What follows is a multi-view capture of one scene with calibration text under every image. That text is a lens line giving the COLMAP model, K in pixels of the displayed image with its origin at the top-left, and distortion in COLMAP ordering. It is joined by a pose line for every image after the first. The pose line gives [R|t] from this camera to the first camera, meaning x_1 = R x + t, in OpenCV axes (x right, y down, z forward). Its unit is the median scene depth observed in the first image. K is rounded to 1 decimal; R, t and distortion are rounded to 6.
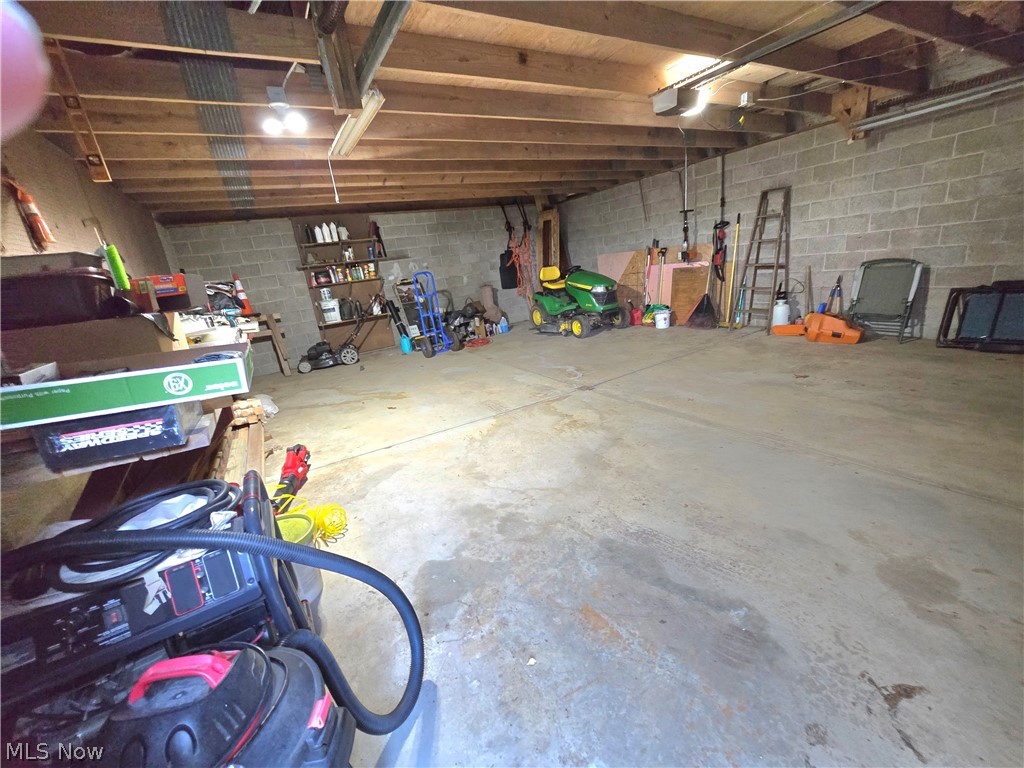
lens RADIAL K [[416.3, 0, 512.0], [0, 416.3, 384.0], [0, 0, 1]] dist [-0.000739, -0.000058]
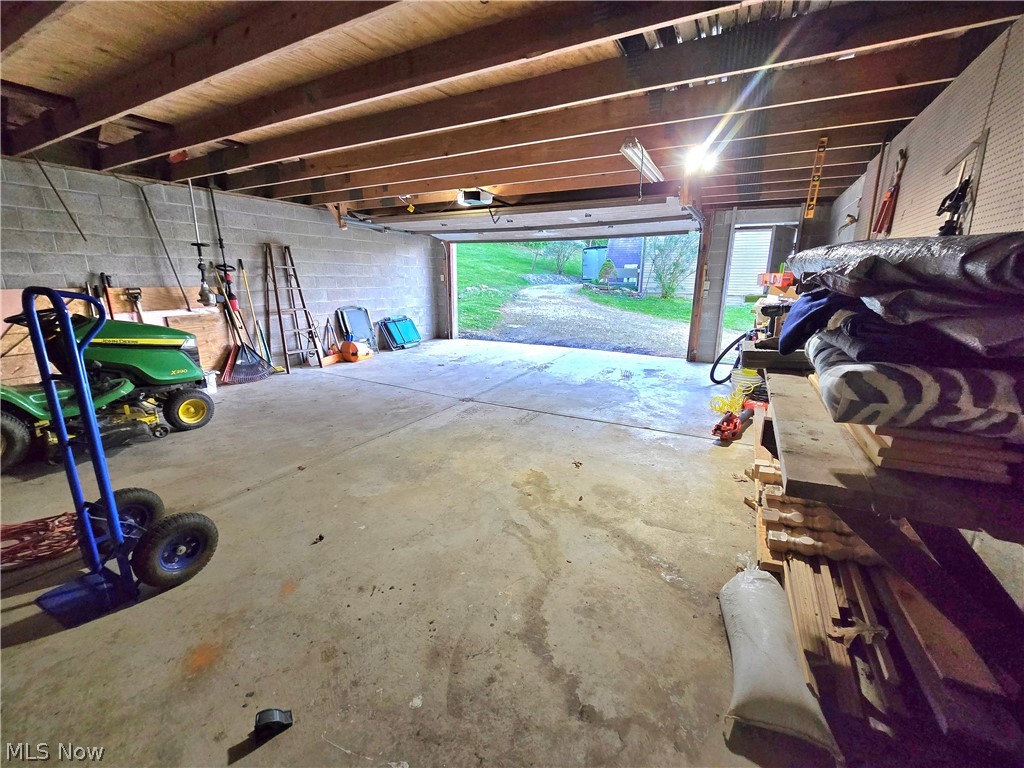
lens RADIAL K [[416.3, 0, 512.0], [0, 416.3, 384.0], [0, 0, 1]] dist [-0.000739, -0.000058]
pose [[-0.510365, -0.101789, 0.853913, -0.760035], [0.291036, 0.913932, 0.282889, -0.280550], [-0.809213, 0.392895, -0.436815, 1.229502]]
